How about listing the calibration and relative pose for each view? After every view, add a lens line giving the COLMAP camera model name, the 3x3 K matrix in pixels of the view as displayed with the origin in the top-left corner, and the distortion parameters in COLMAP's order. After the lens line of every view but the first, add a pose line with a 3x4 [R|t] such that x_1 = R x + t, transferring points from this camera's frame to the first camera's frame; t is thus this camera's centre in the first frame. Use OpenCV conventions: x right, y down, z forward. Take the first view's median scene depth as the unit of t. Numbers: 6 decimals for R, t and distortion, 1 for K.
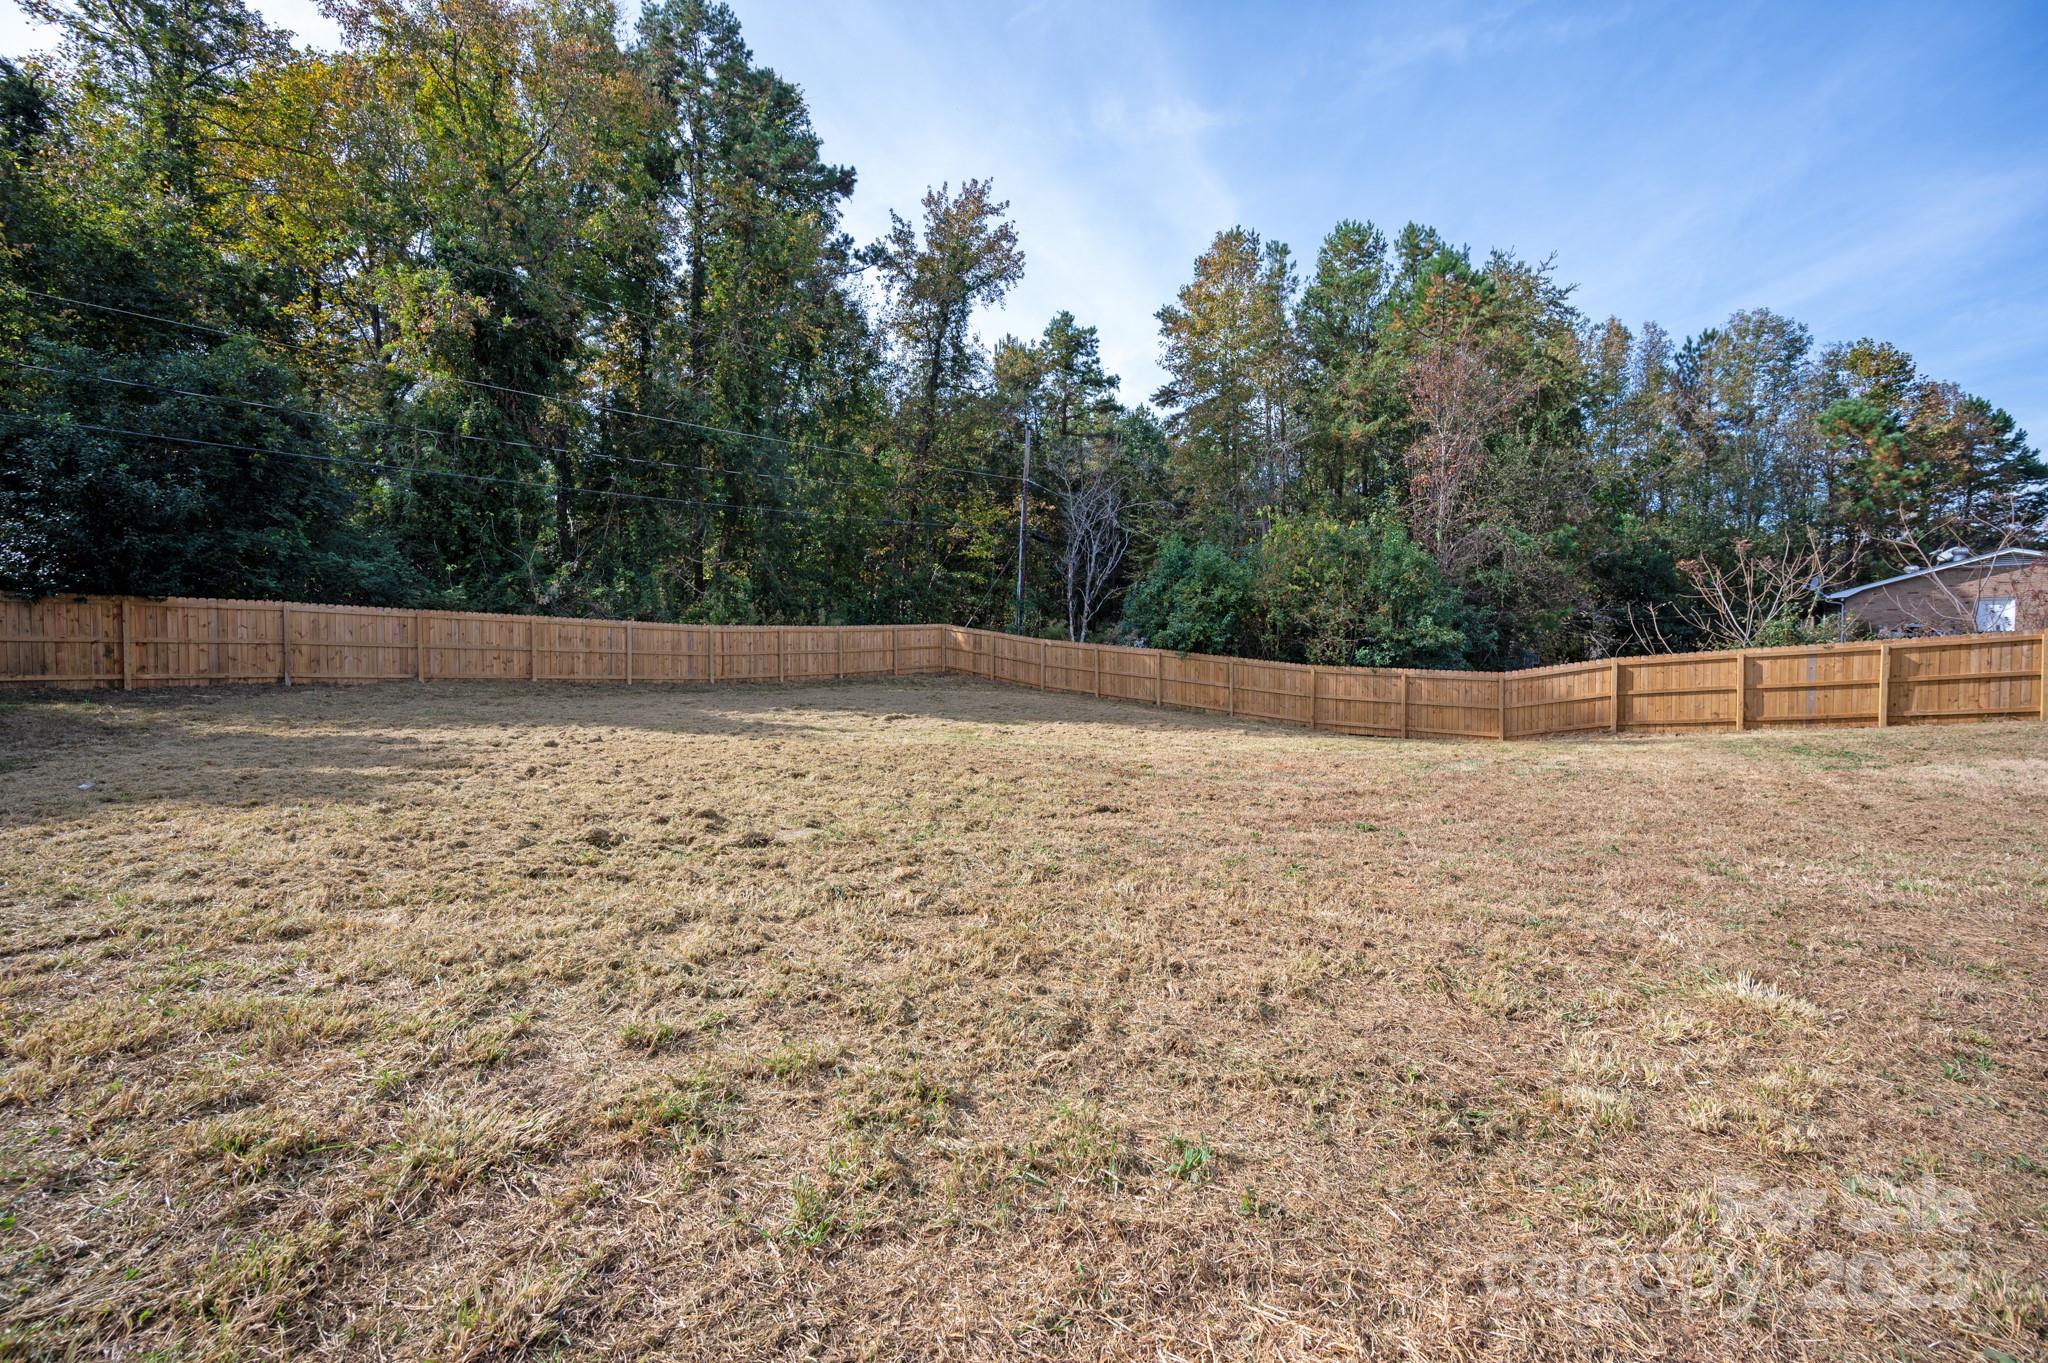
lens RADIAL K [[831.5, 0, 1024.0], [0, 831.5, 681.5], [0, 0, 1]] dist [-0.022673, -0.000032]
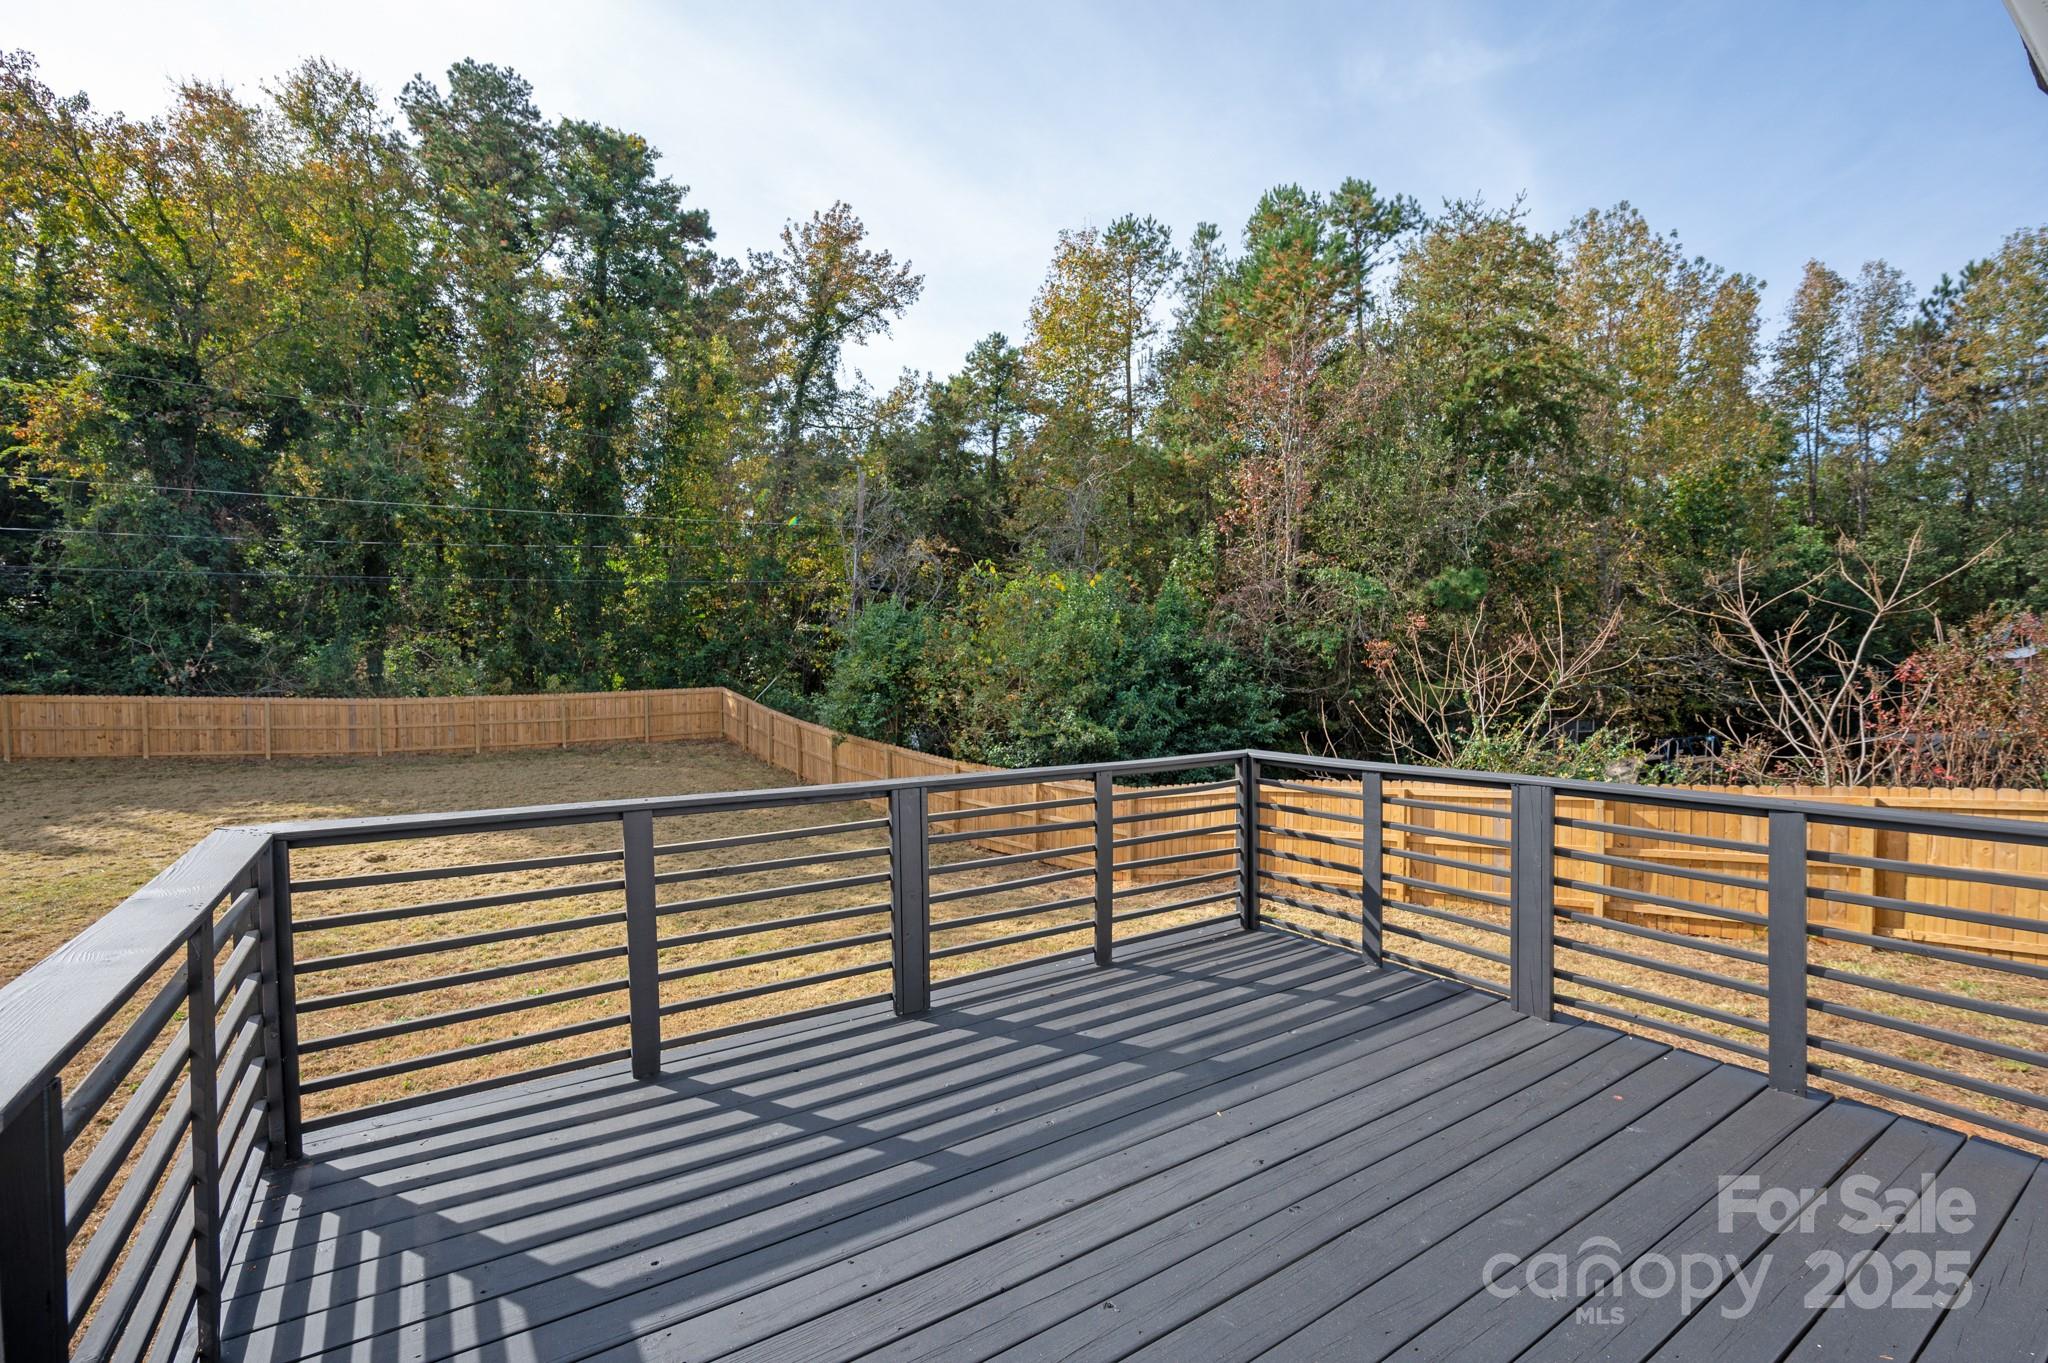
lens RADIAL K [[831.5, 0, 1024.0], [0, 831.5, 681.5], [0, 0, 1]] dist [-0.022673, -0.000032]
pose [[0.961003, 0.012006, -0.276276, 0.389574], [-0.018493, 0.999611, -0.020886, -0.050311], [0.275918, 0.025180, 0.960851, 0.161052]]
